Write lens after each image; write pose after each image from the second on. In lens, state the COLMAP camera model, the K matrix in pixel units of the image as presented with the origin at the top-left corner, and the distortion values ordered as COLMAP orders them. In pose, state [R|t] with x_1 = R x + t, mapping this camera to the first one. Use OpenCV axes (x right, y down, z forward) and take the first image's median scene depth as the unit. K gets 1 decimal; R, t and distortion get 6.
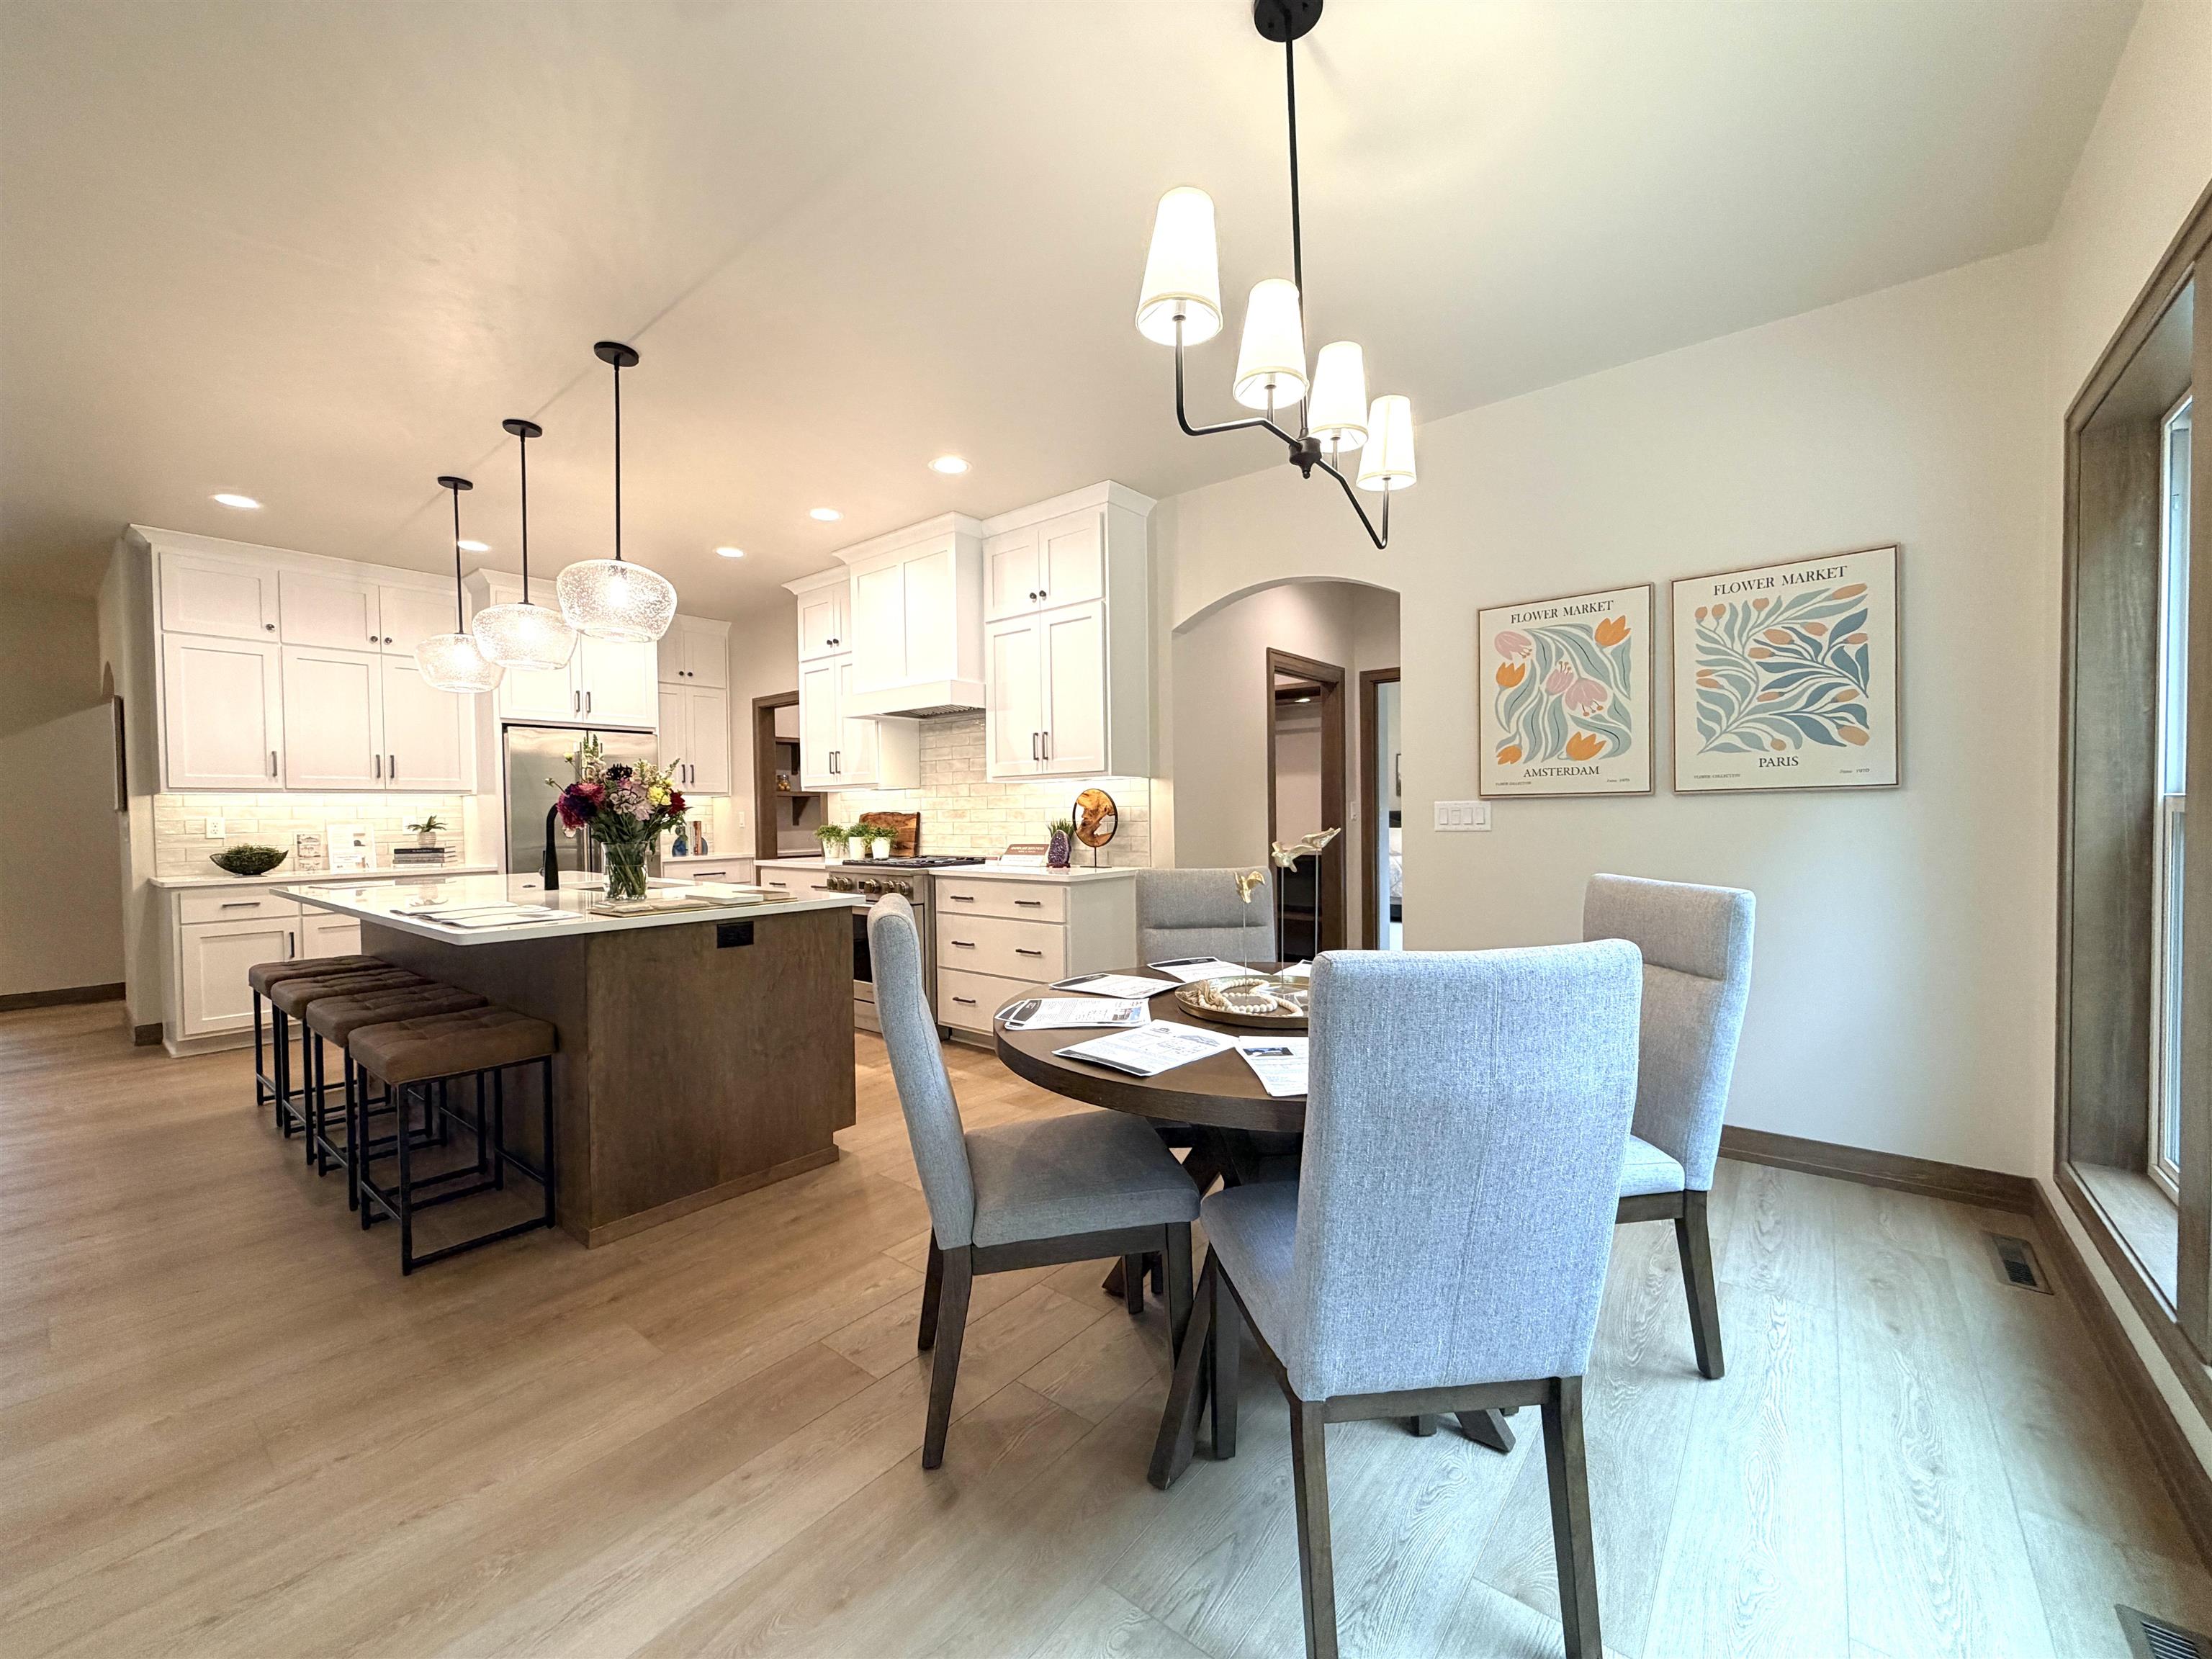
lens RADIAL K [[881.7, 0, 1091.1], [0, 881.7, 833.1], [0, 0, 1]] dist [0.000502, 0.000130]
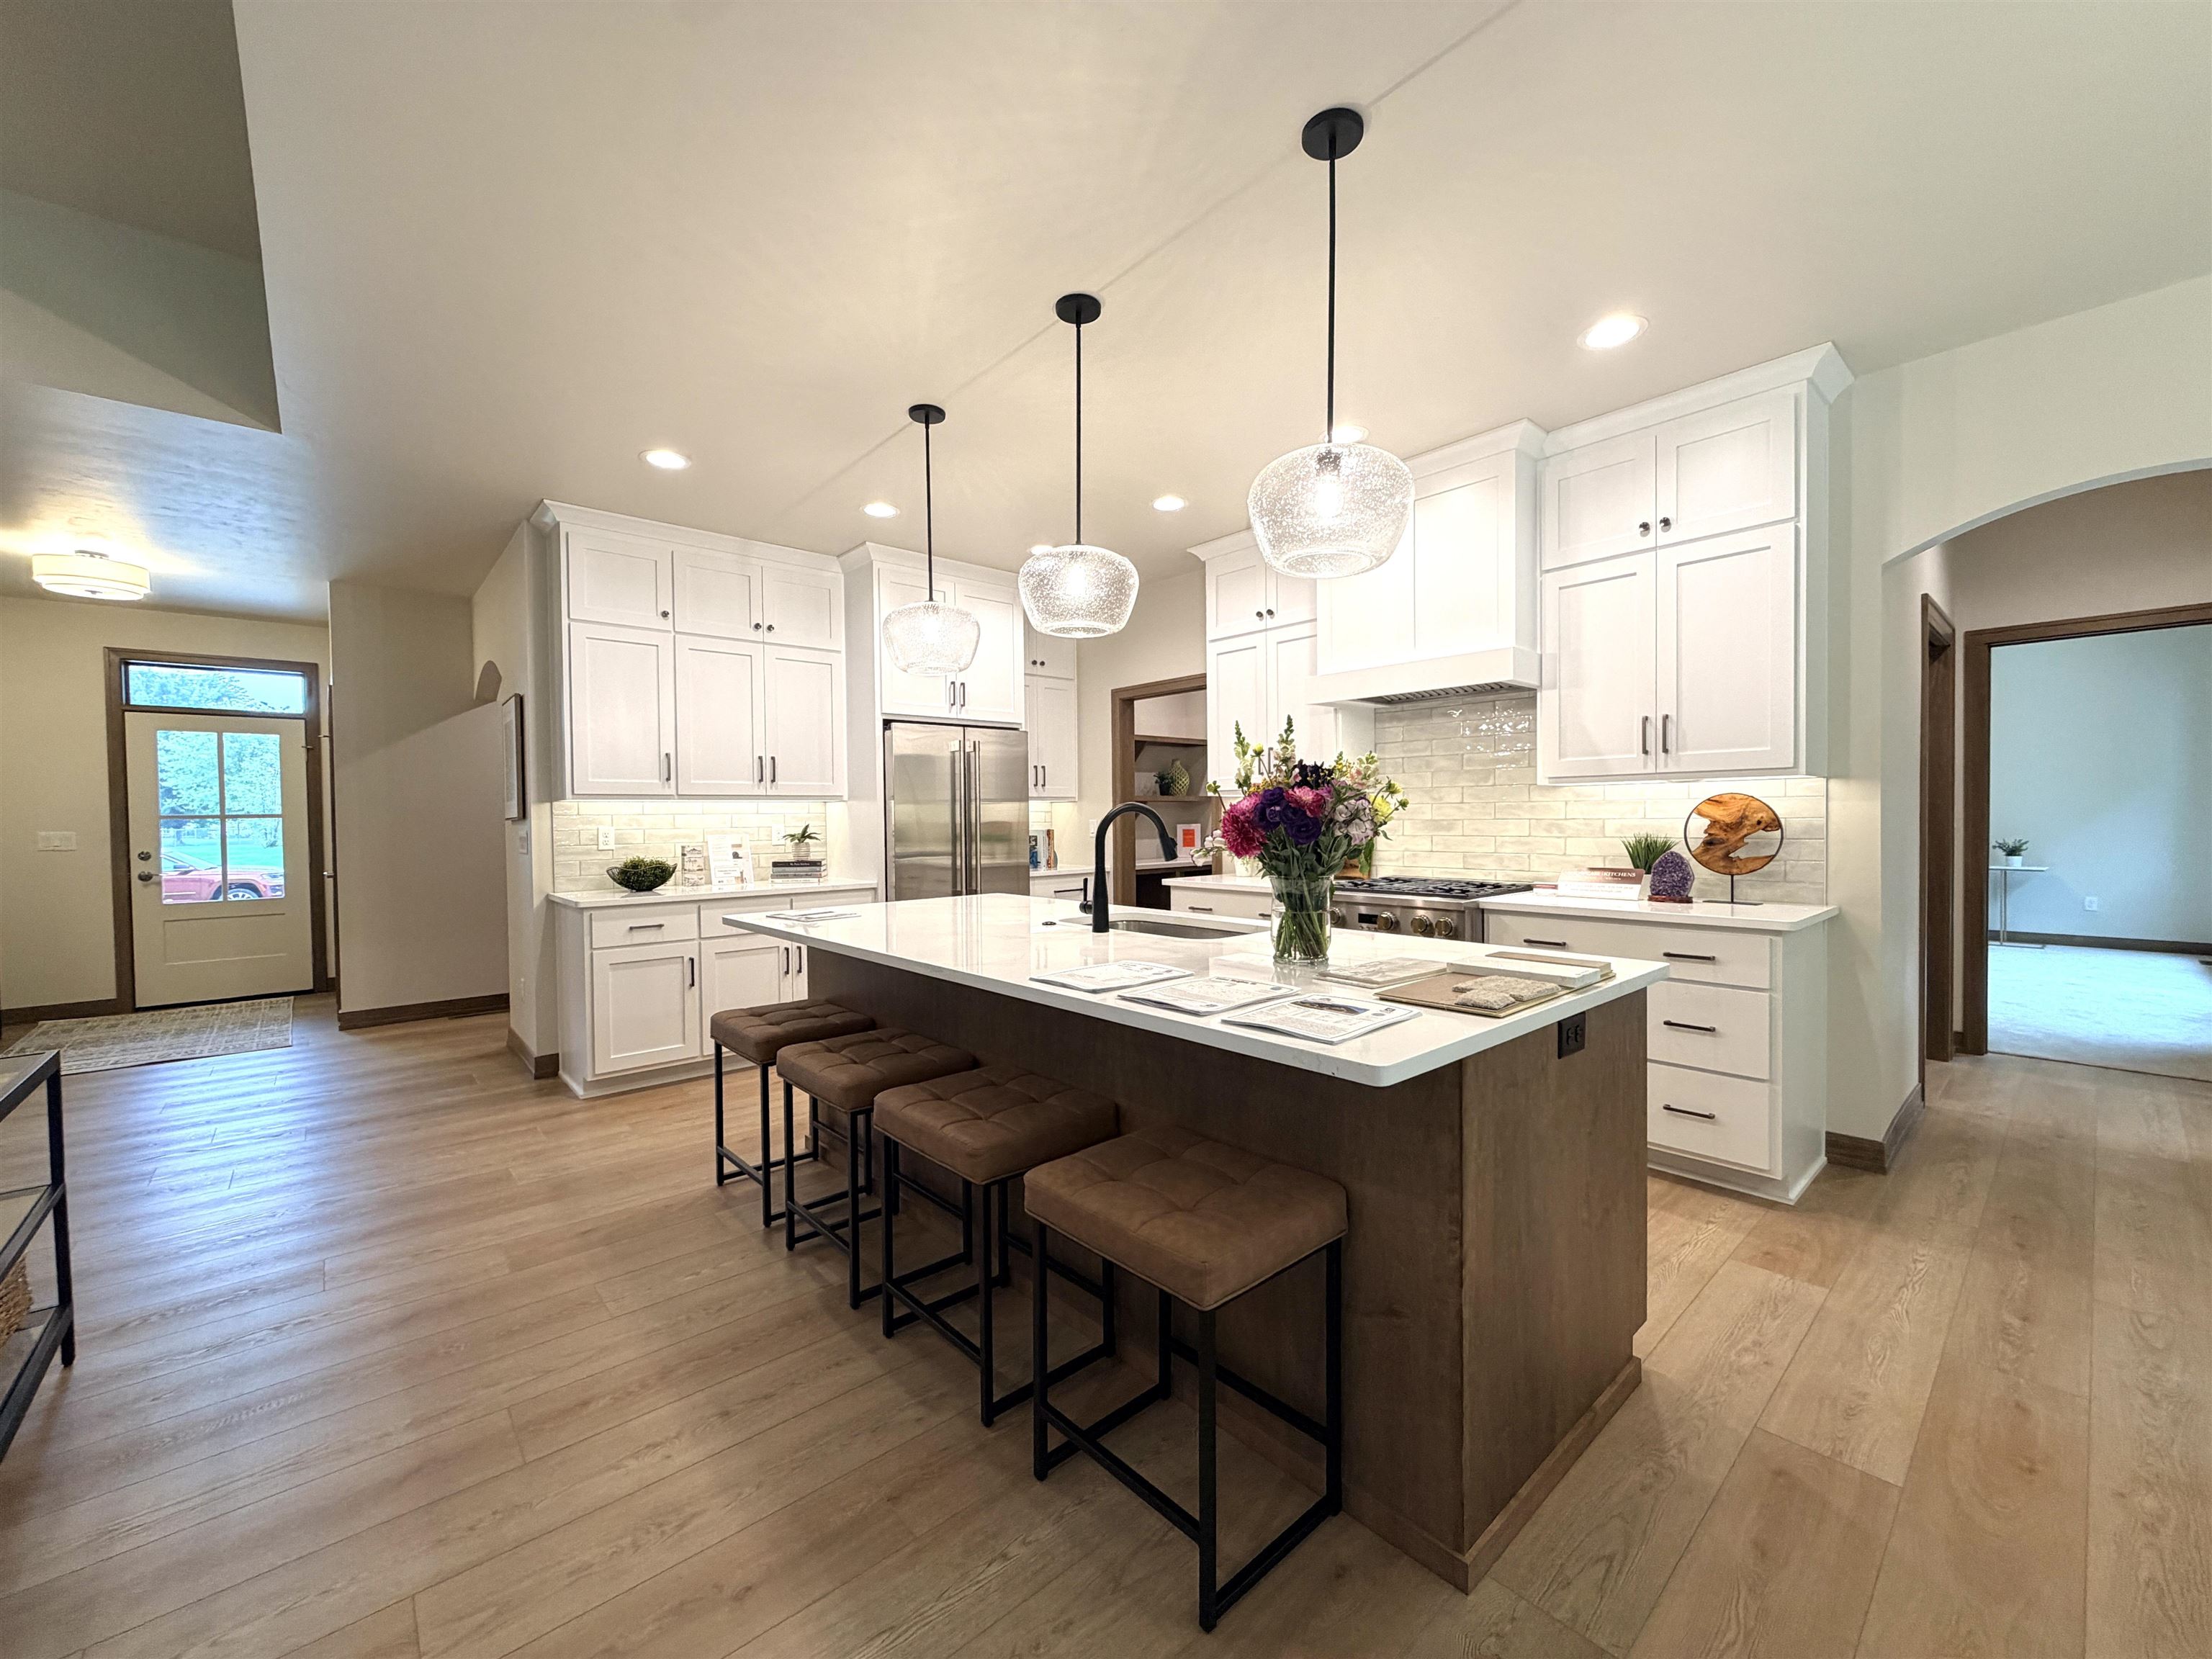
lens RADIAL K [[881.7, 0, 1094.0], [0, 881.7, 832.2], [0, 0, 1]] dist [0.000502, 0.000130]
pose [[0.986179, 0.005030, -0.165608, -0.353462], [-0.005639, 0.999979, -0.003204, -0.012178], [0.165588, 0.004093, 0.986186, 0.191562]]
